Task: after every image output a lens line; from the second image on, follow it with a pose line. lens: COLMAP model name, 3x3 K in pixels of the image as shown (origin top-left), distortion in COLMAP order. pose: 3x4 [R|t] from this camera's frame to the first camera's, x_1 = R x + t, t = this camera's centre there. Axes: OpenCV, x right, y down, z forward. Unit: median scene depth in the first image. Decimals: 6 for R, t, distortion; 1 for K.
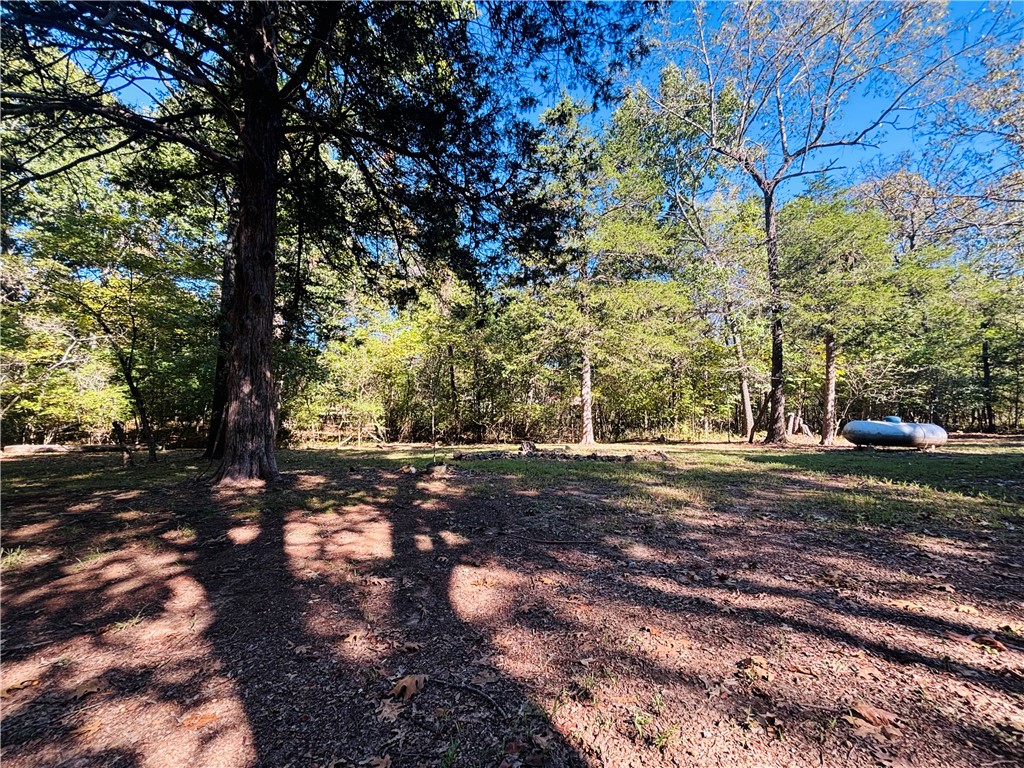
lens RADIAL K [[410.2, 0, 513.9], [0, 410.2, 382.5], [0, 0, 1]] dist [-0.001641, -0.000017]
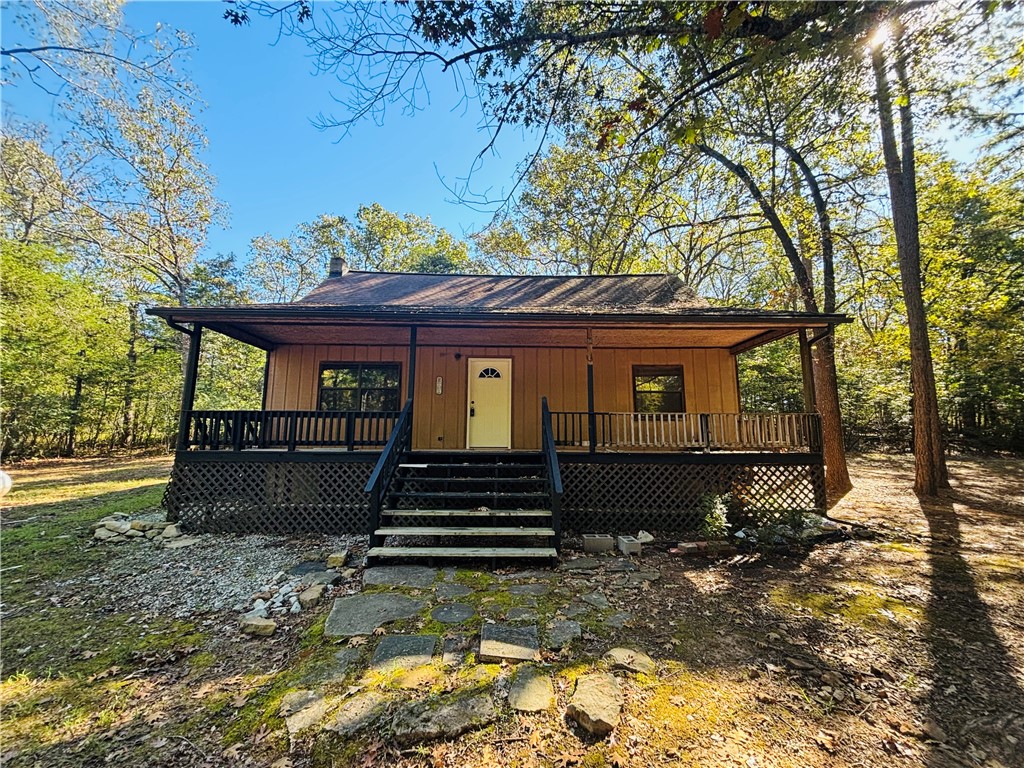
lens RADIAL K [[410.2, 0, 511.1], [0, 410.2, 383.6], [0, 0, 1]] dist [-0.001641, -0.000017]
pose [[-0.103742, 0.103087, 0.989247, 0.097158], [-0.092579, 0.989295, -0.112801, -0.036512], [-0.990286, -0.103286, -0.093088, 0.085607]]
